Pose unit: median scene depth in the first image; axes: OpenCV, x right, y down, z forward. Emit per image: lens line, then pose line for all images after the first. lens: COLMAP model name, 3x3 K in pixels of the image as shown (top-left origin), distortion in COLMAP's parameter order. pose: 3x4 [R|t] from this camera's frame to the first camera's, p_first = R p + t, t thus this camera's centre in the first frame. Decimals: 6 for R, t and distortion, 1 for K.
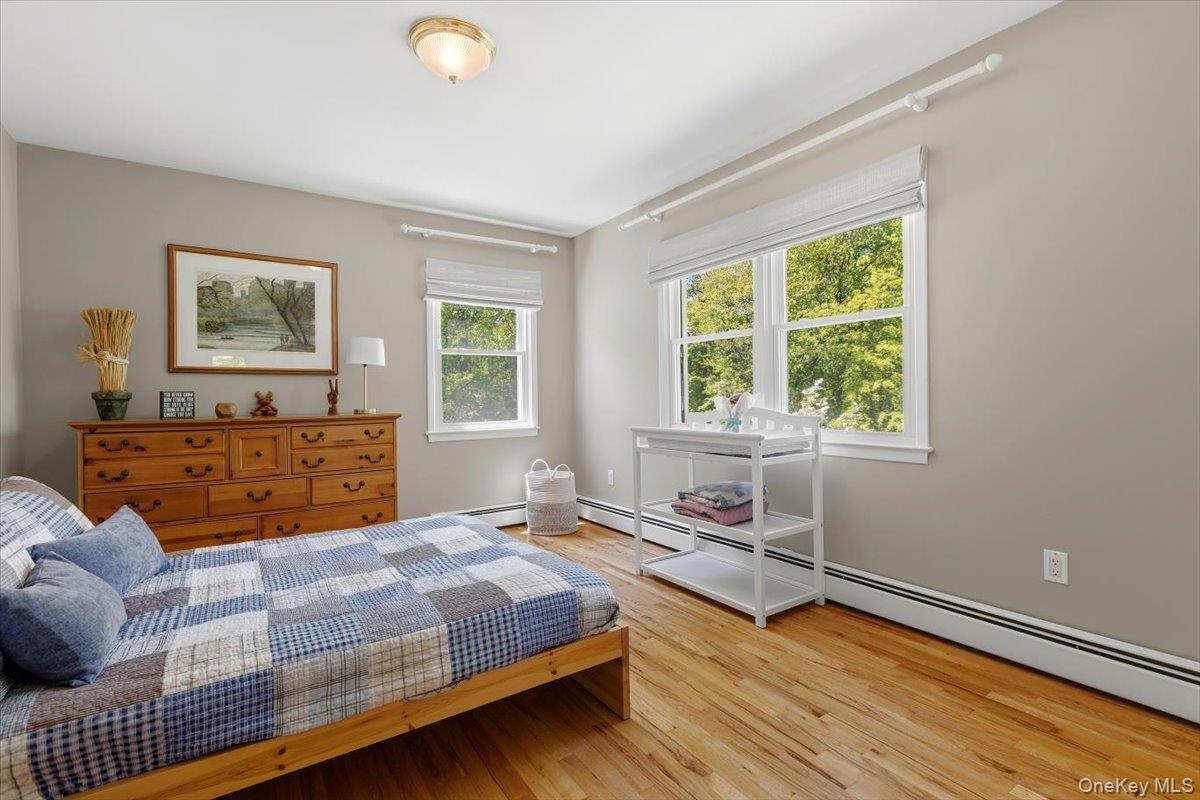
lens RADIAL K [[546.4, 0, 600.5], [0, 546.4, 398.3], [0, 0, 1]] dist [0.002725, -0.000105]
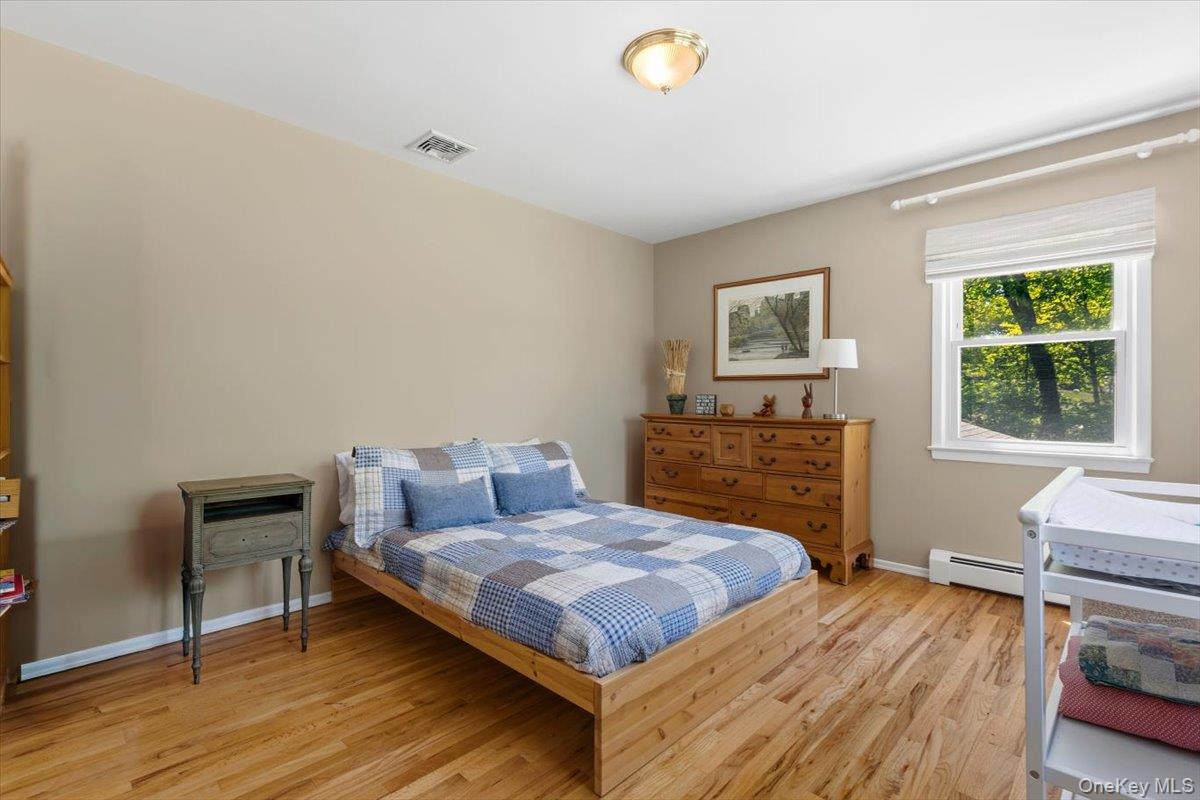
lens RADIAL K [[546.4, 0, 602.6], [0, 546.4, 395.2], [0, 0, 1]] dist [0.002725, -0.000105]
pose [[0.206668, 0.006554, -0.978389, 0.453231], [-0.013032, 0.999907, 0.003945, -0.012372], [0.978324, 0.011935, 0.206734, 0.437604]]
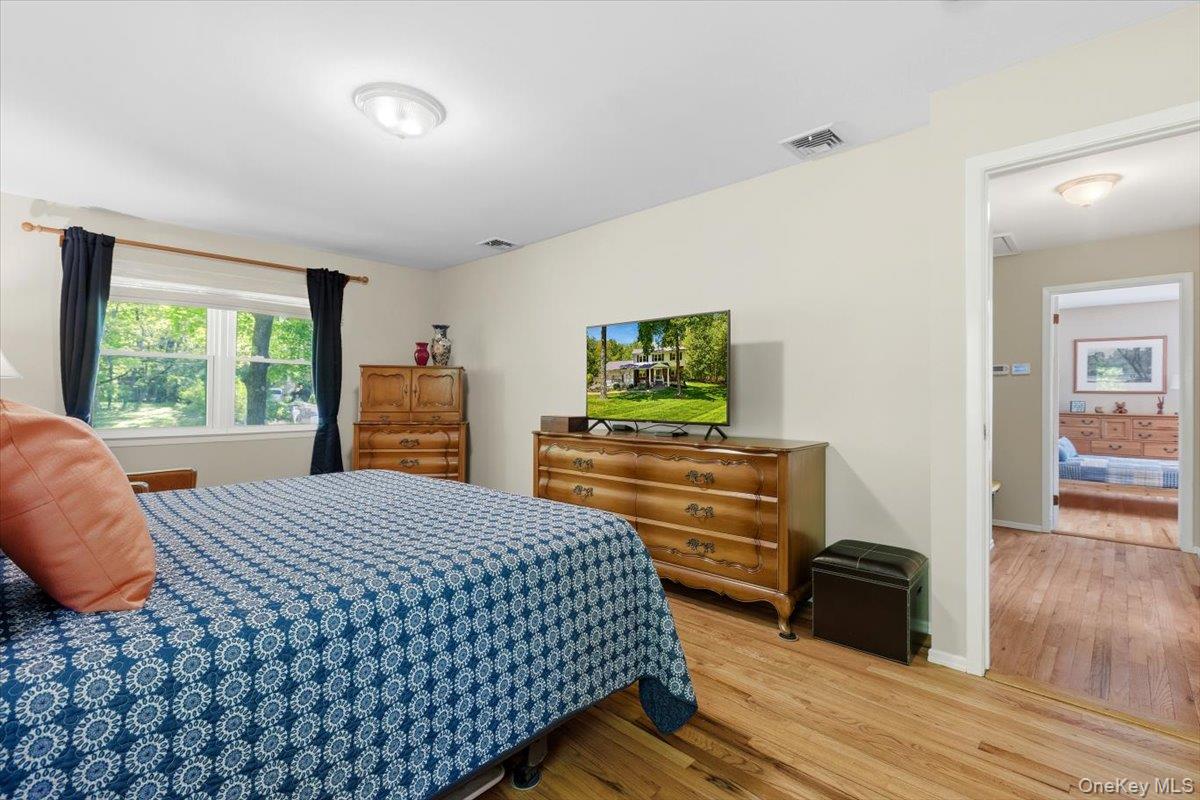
lens RADIAL K [[546.4, 0, 592.7], [0, 546.4, 394.2], [0, 0, 1]] dist [0.002725, -0.000105]
pose [[0.218321, 0.013682, -0.975781, 1.052529], [-0.014973, 0.999831, 0.010669, -0.034968], [0.975762, 0.012282, 0.218489, -1.521793]]
